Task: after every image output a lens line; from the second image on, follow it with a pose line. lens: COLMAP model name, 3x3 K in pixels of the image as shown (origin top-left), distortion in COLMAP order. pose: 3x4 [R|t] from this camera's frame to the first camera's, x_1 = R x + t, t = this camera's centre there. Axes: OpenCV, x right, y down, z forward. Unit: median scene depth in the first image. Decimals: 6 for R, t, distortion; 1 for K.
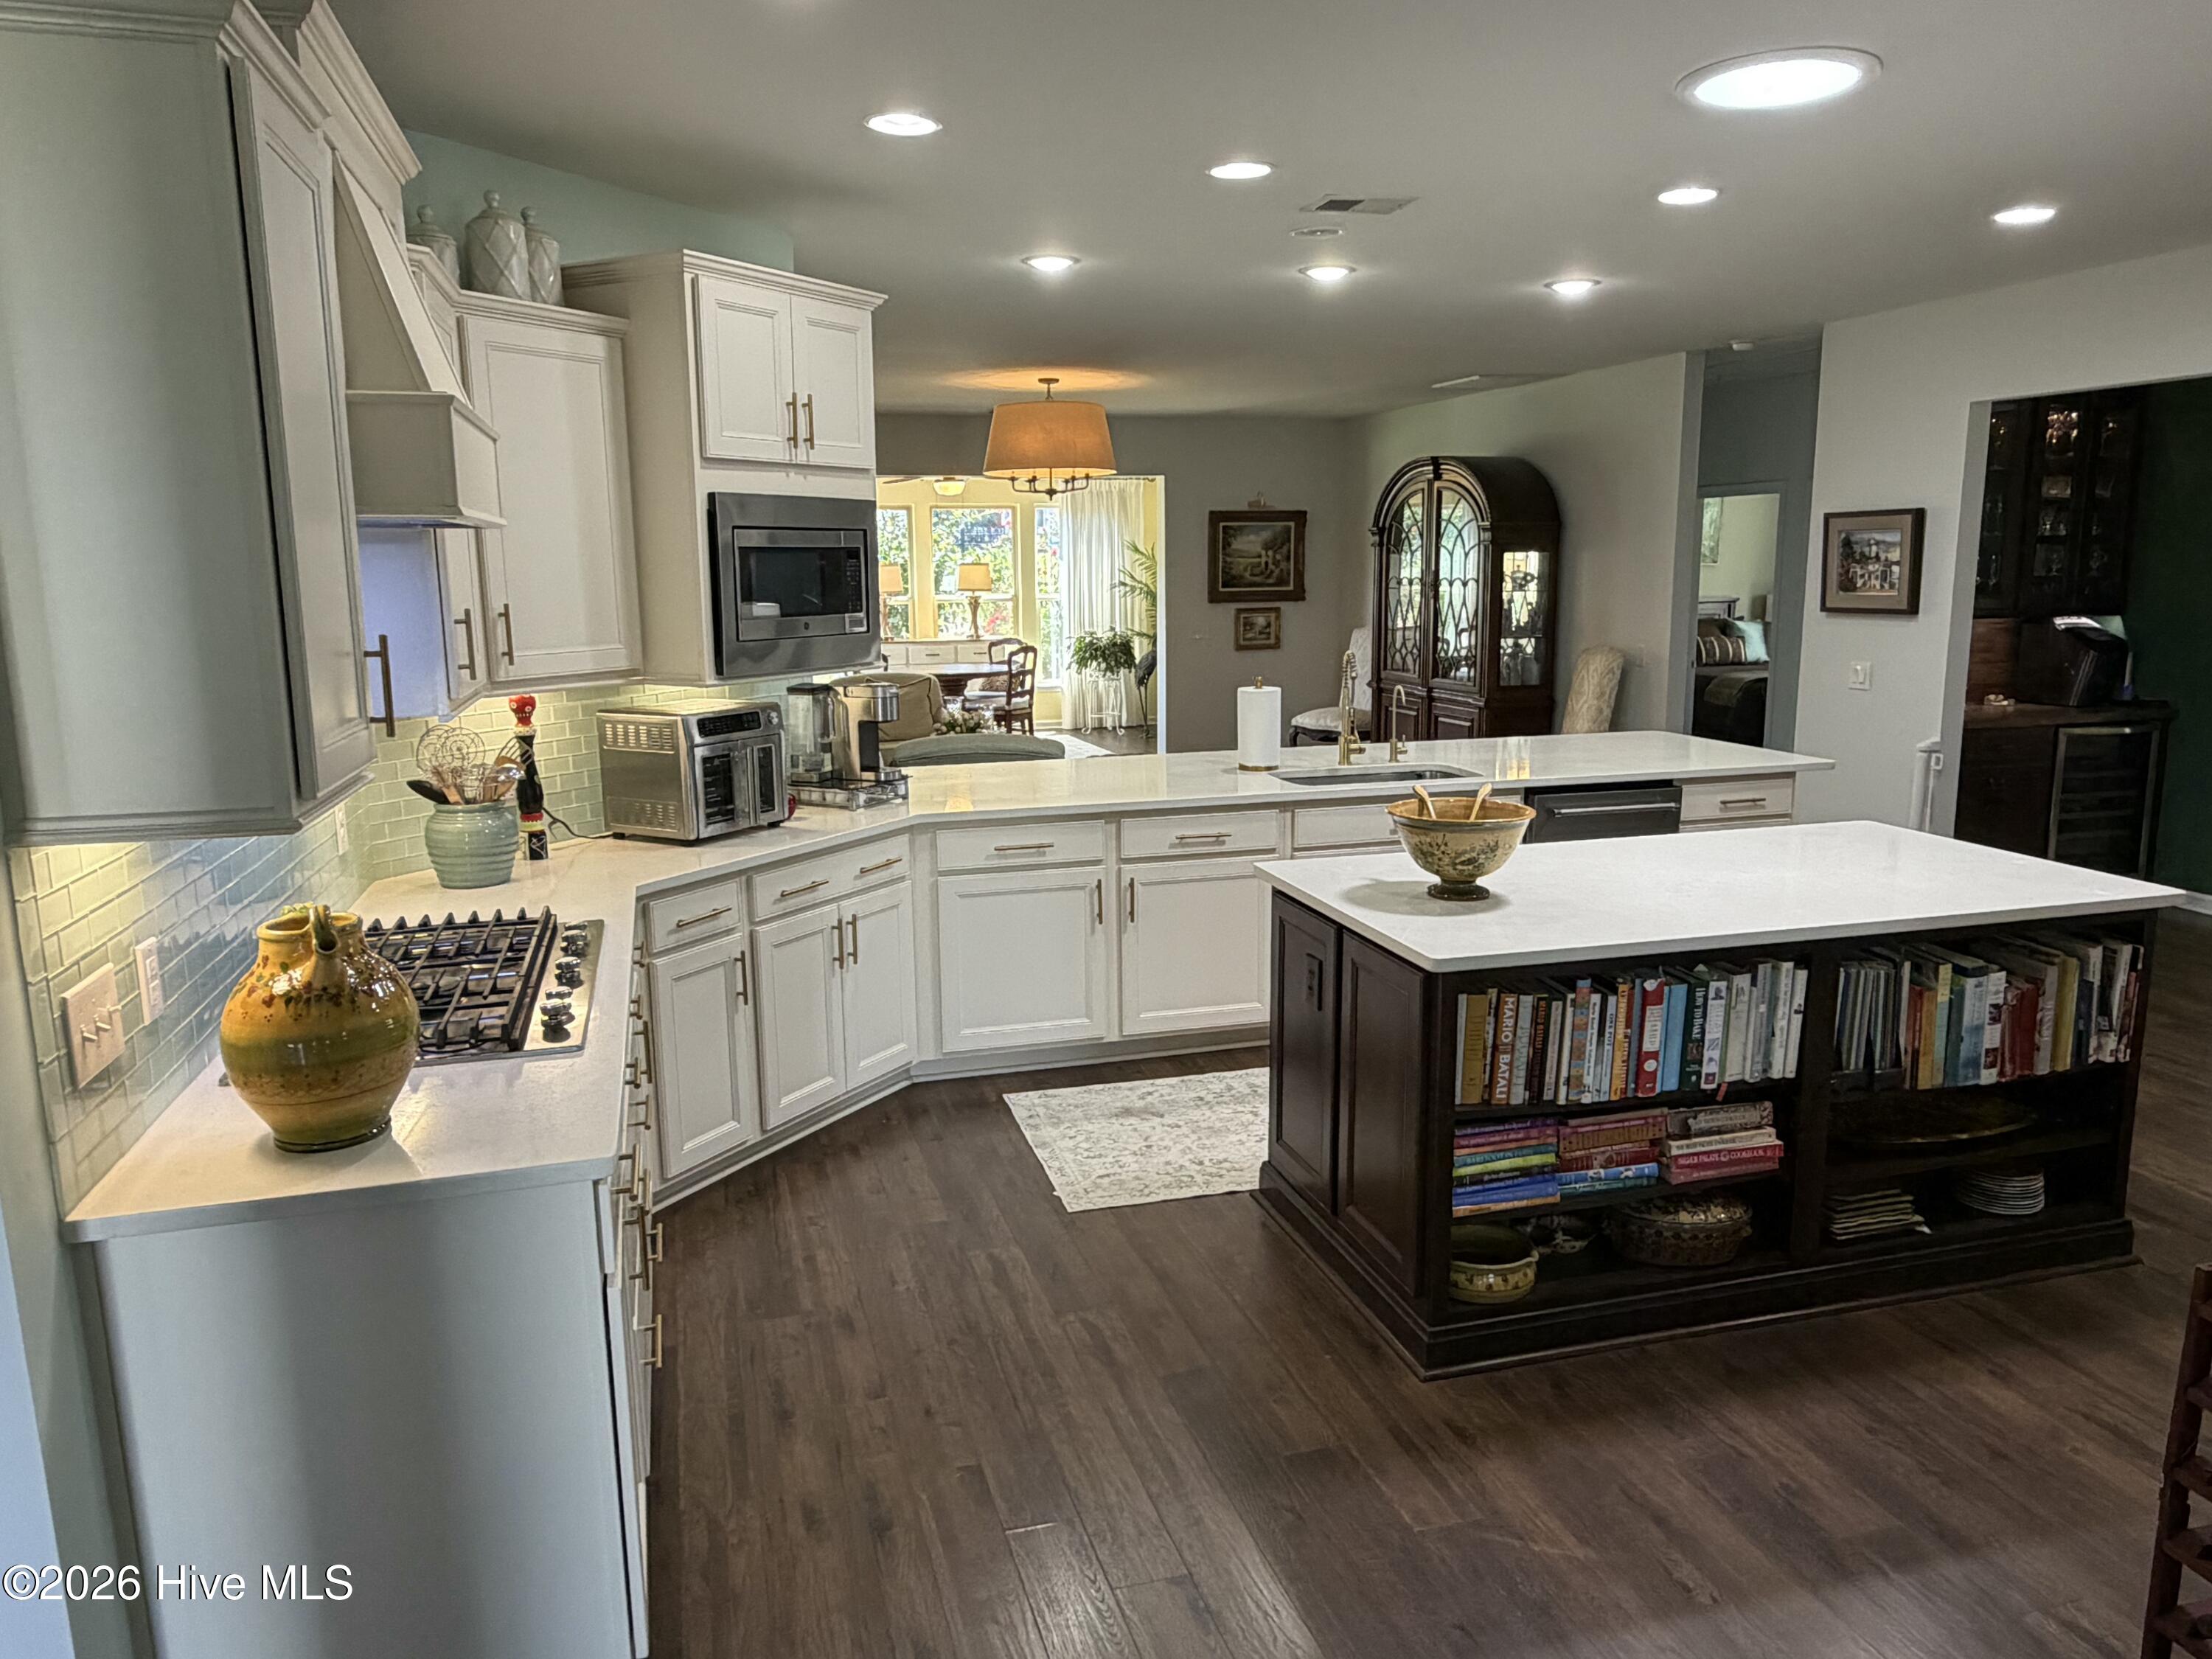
lens RADIAL K [[1506.0, 0, 1105.4], [0, 1506.0, 835.4], [0, 0, 1]] dist [-0.000302, -0.000003]
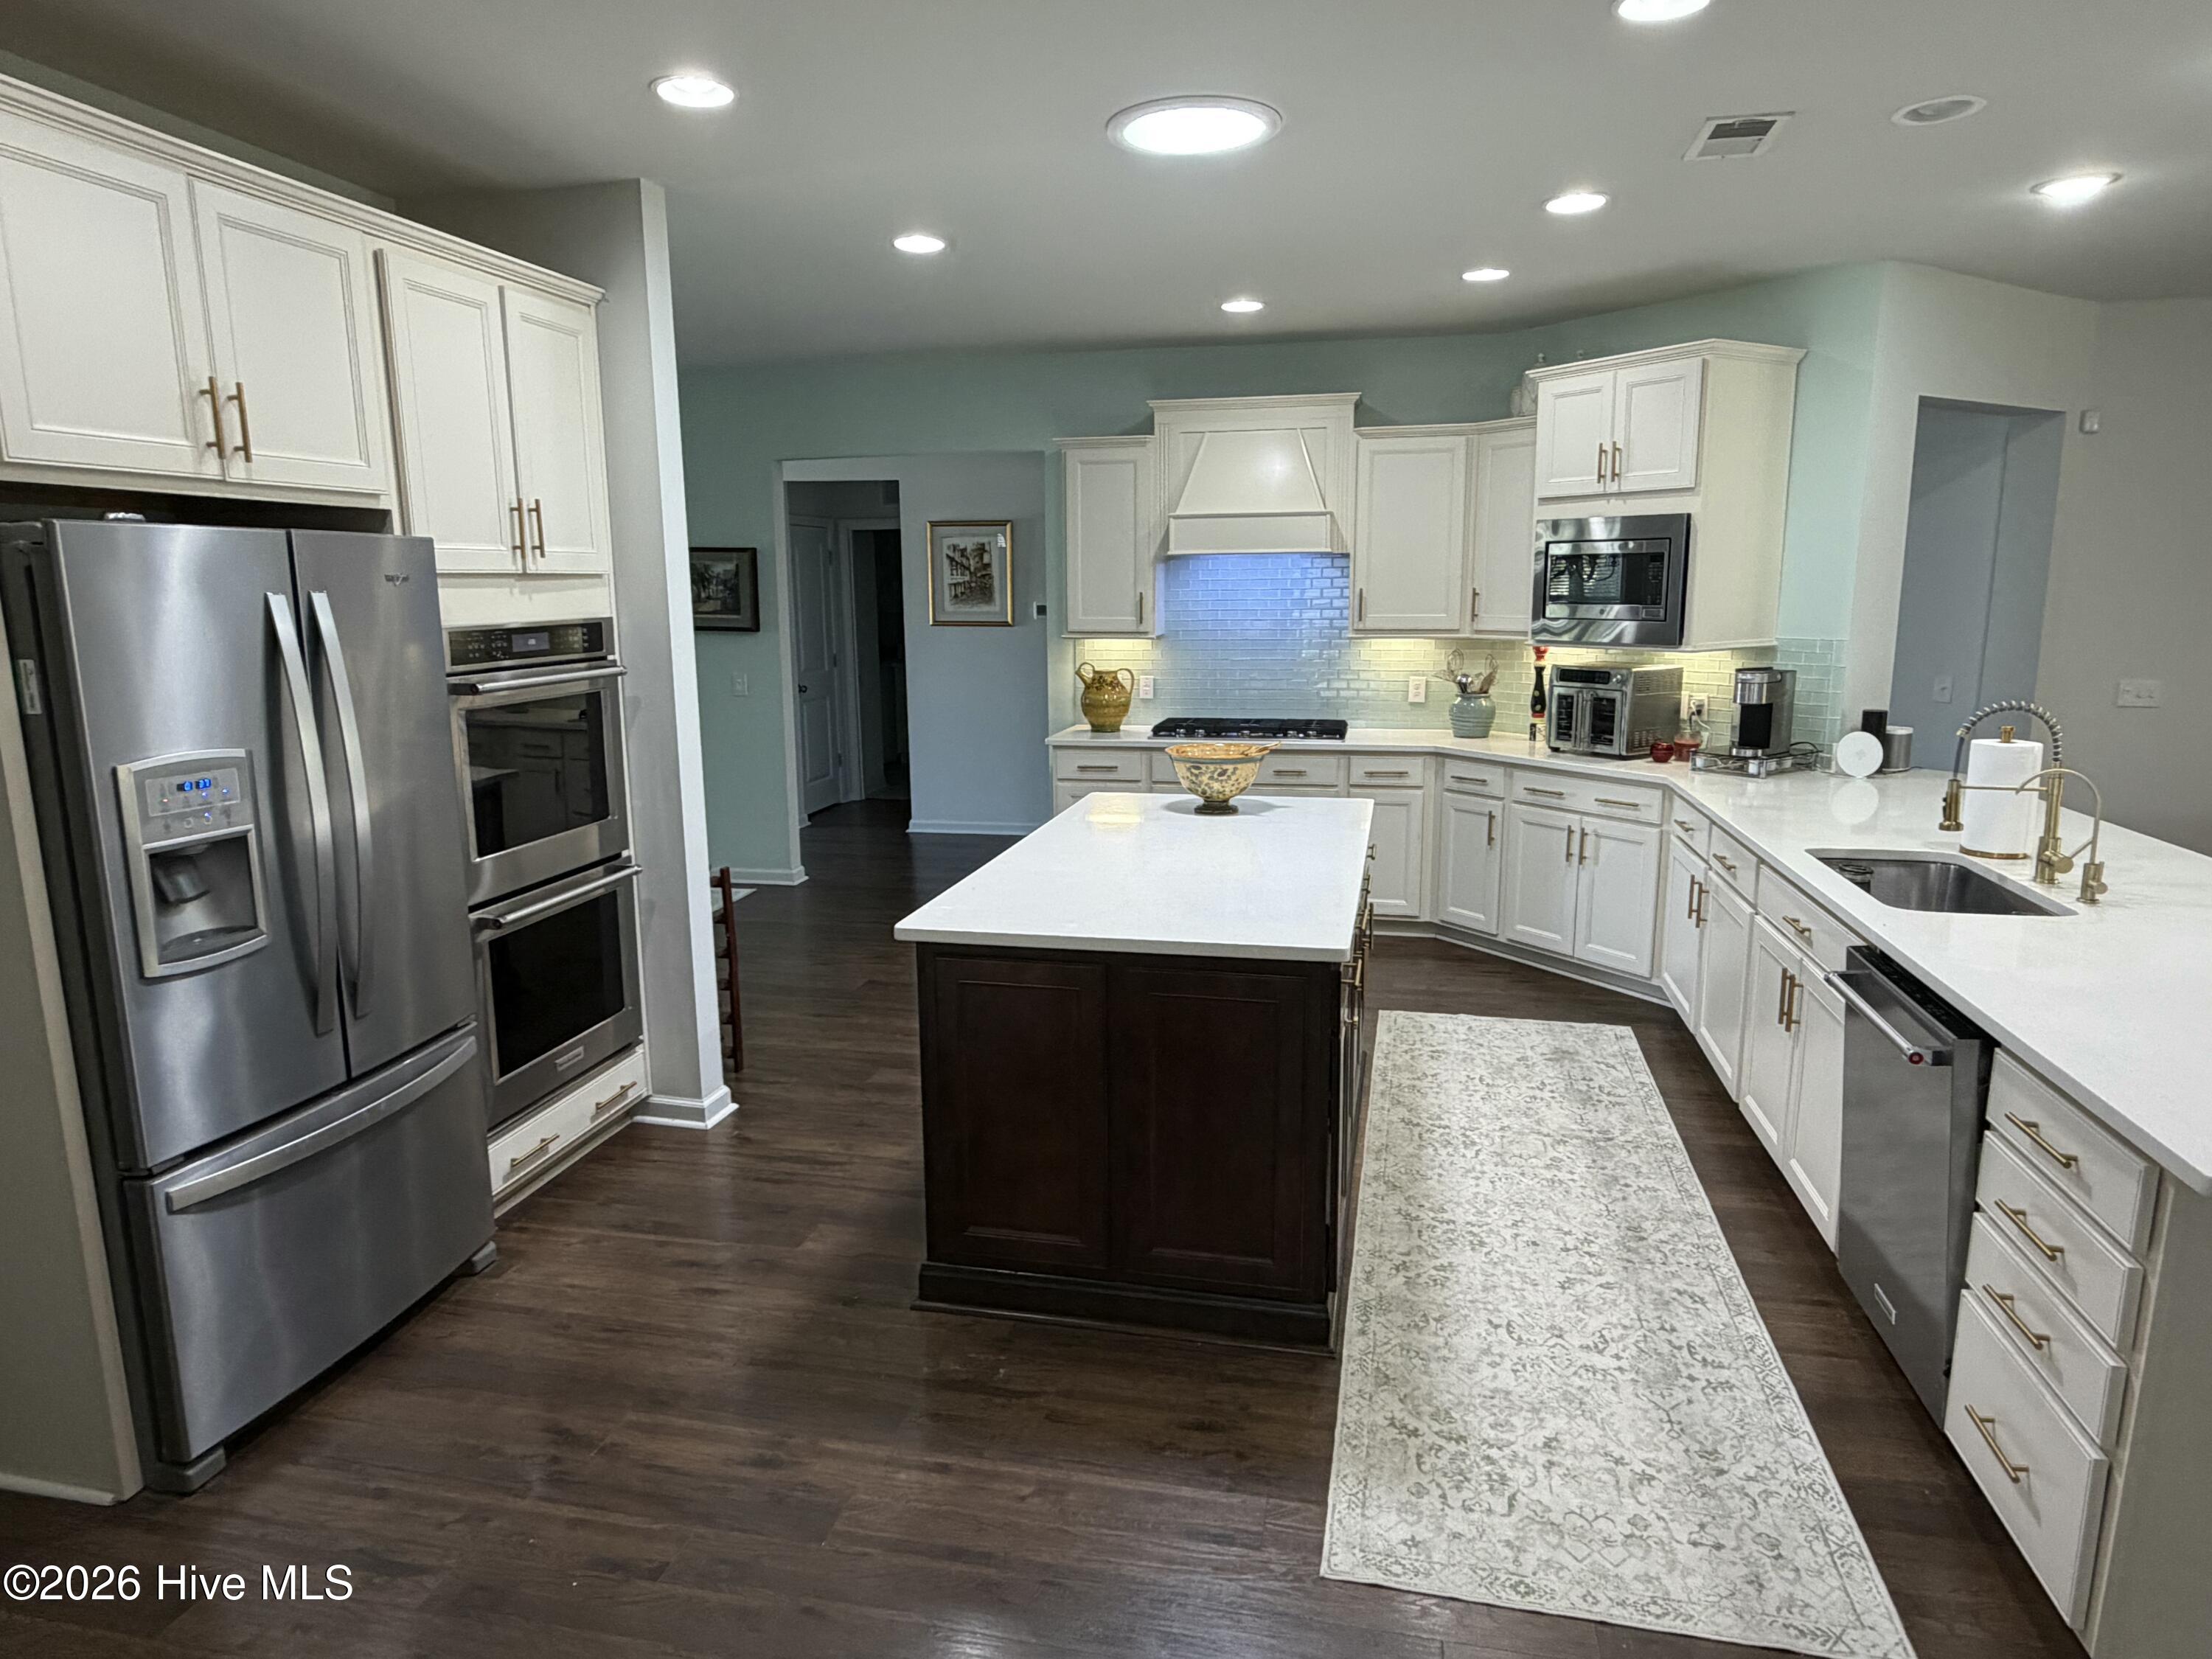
lens RADIAL K [[1350.8, 0, 1105.2], [0, 1350.8, 829.2], [0, 0, 1]] dist [-0.000726, -0.000121]
pose [[-0.471381, 0.172686, -0.864858, 1.062253], [-0.145283, 0.952041, 0.269279, -0.206604], [0.869881, 0.252582, -0.423685, 1.121406]]
